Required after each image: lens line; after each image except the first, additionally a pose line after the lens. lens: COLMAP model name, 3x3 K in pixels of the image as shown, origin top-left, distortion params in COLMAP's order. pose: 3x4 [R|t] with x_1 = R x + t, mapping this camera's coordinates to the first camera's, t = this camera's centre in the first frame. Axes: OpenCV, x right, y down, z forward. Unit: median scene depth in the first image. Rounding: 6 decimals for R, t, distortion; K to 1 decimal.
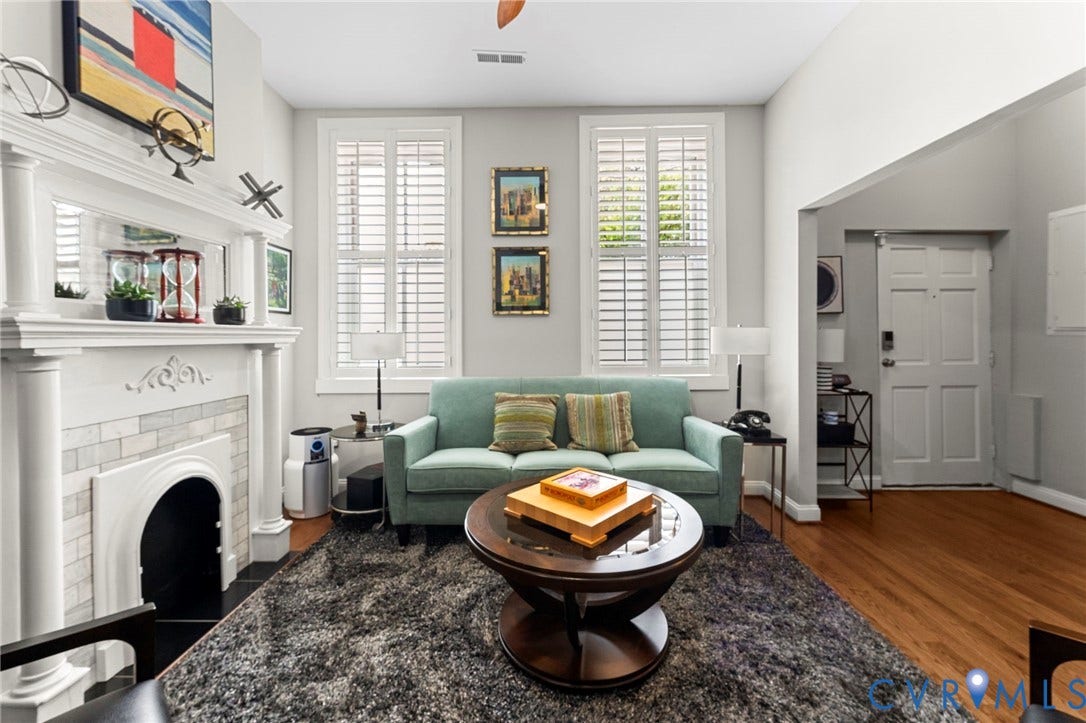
lens RADIAL K [[444.8, 0, 543.9], [0, 444.8, 336.1], [0, 0, 1]] dist [0.000181, -0.000165]
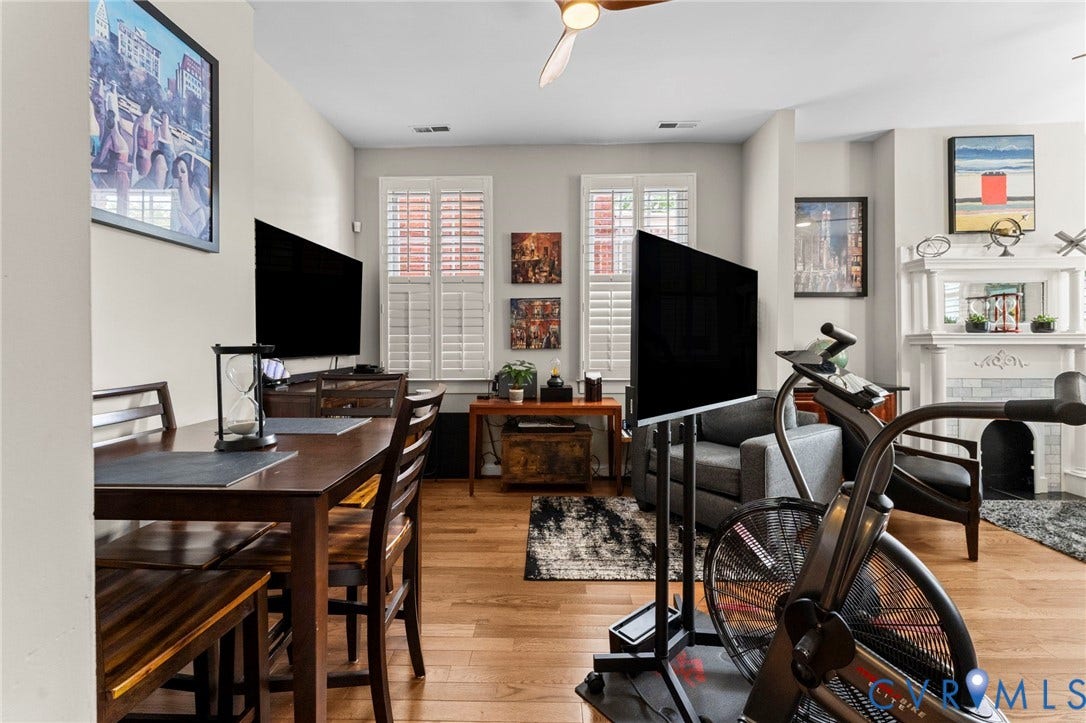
lens RADIAL K [[439.2, 0, 541.3], [0, 439.2, 345.4], [0, 0, 1]] dist [0.000452, -0.000047]
pose [[-0.000841, 0.013707, -0.999906, 1.015841], [0.002002, 0.999904, 0.013705, -0.004646], [0.999998, -0.001990, -0.000869, -0.934967]]
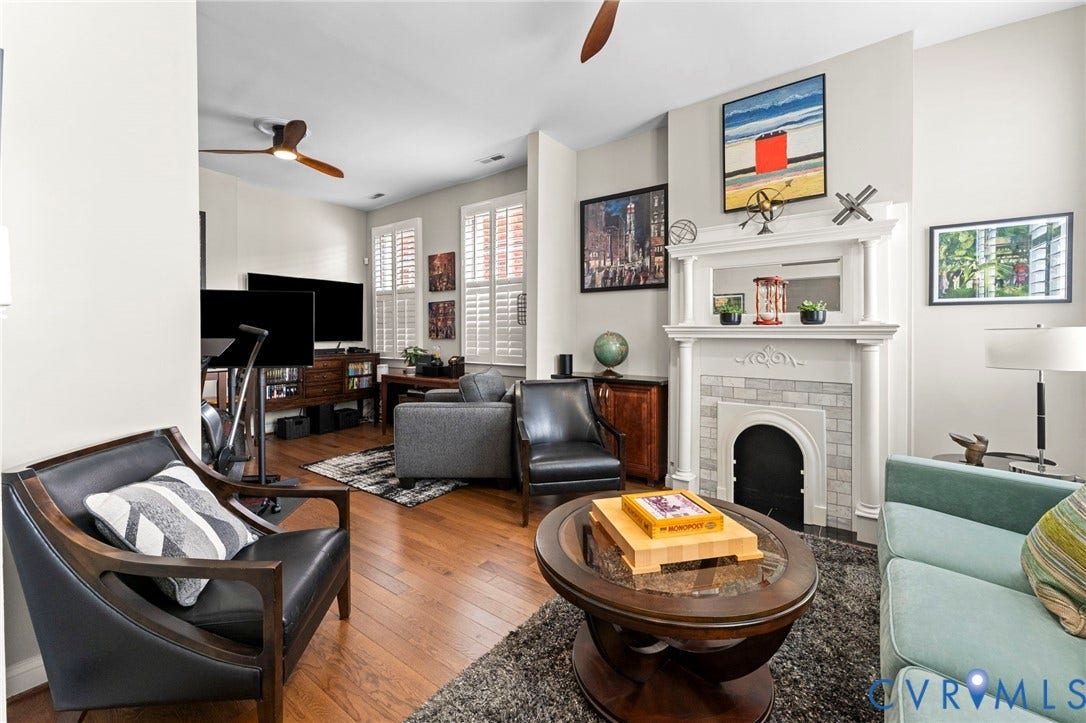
lens RADIAL K [[444.8, 0, 543.9], [0, 444.8, 336.1], [0, 0, 1]] dist [0.000181, -0.000165]
pose [[-0.575709, 0.011851, -0.817569, 0.908960], [0.003269, 0.999920, 0.012193, -0.008993], [0.817648, 0.004347, -0.575701, 1.262739]]
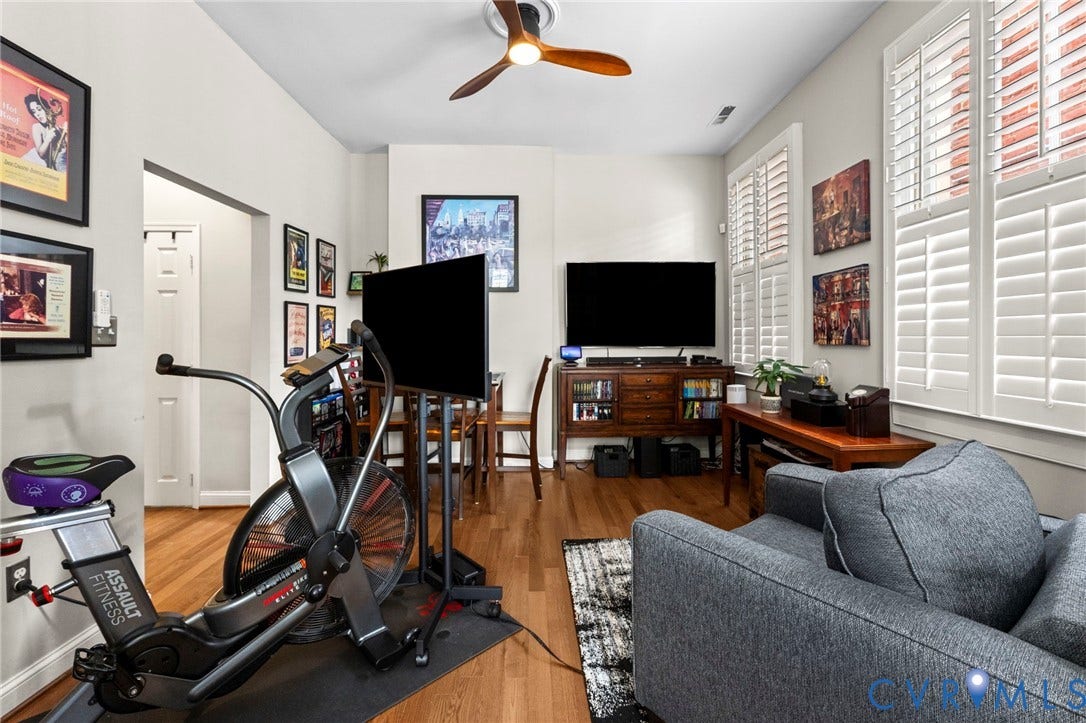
lens RADIAL K [[440.4, 0, 545.3], [0, 440.4, 338.7], [0, 0, 1]] dist [-0.001463, -0.000044]
pose [[-0.998576, 0.009933, -0.052412, -0.060439], [0.009563, 0.999928, 0.007313, -0.000349], [0.052481, 0.006801, -0.998599, 0.415365]]
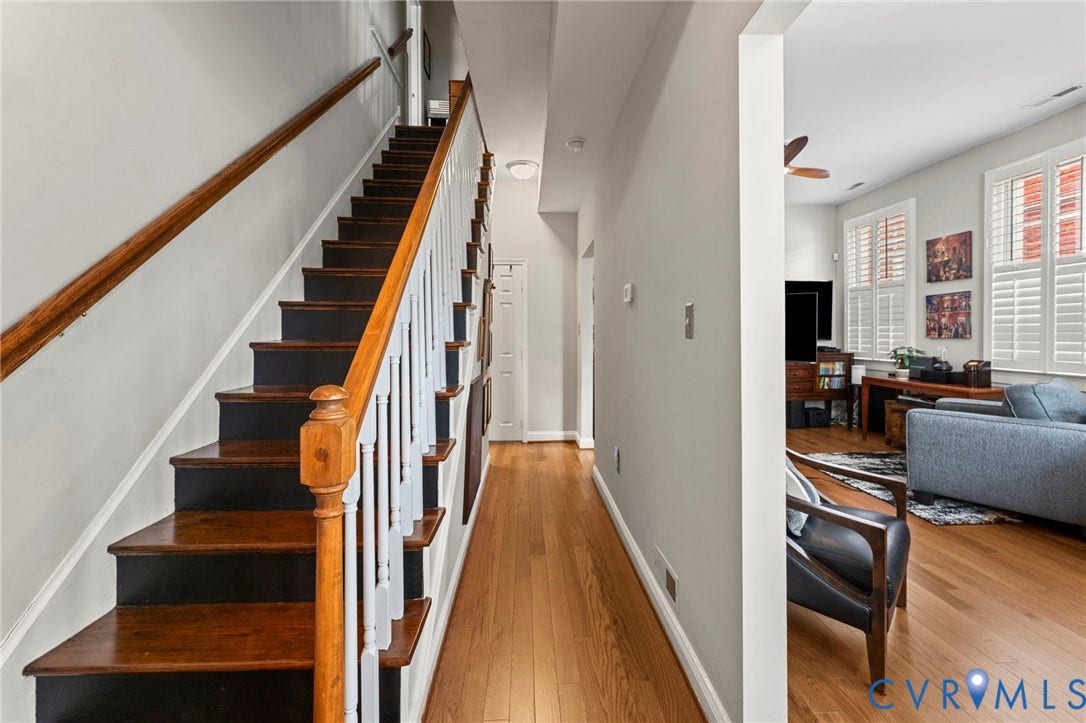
lens RADIAL K [[437.9, 0, 541.7], [0, 437.9, 336.2], [0, 0, 1]] dist [-0.000907, -0.000343]
pose [[-0.998428, 0.008137, -0.055462, 1.242522], [0.007692, 0.999936, 0.008236, -0.006561], [0.055525, 0.007797, -0.998427, 1.285642]]
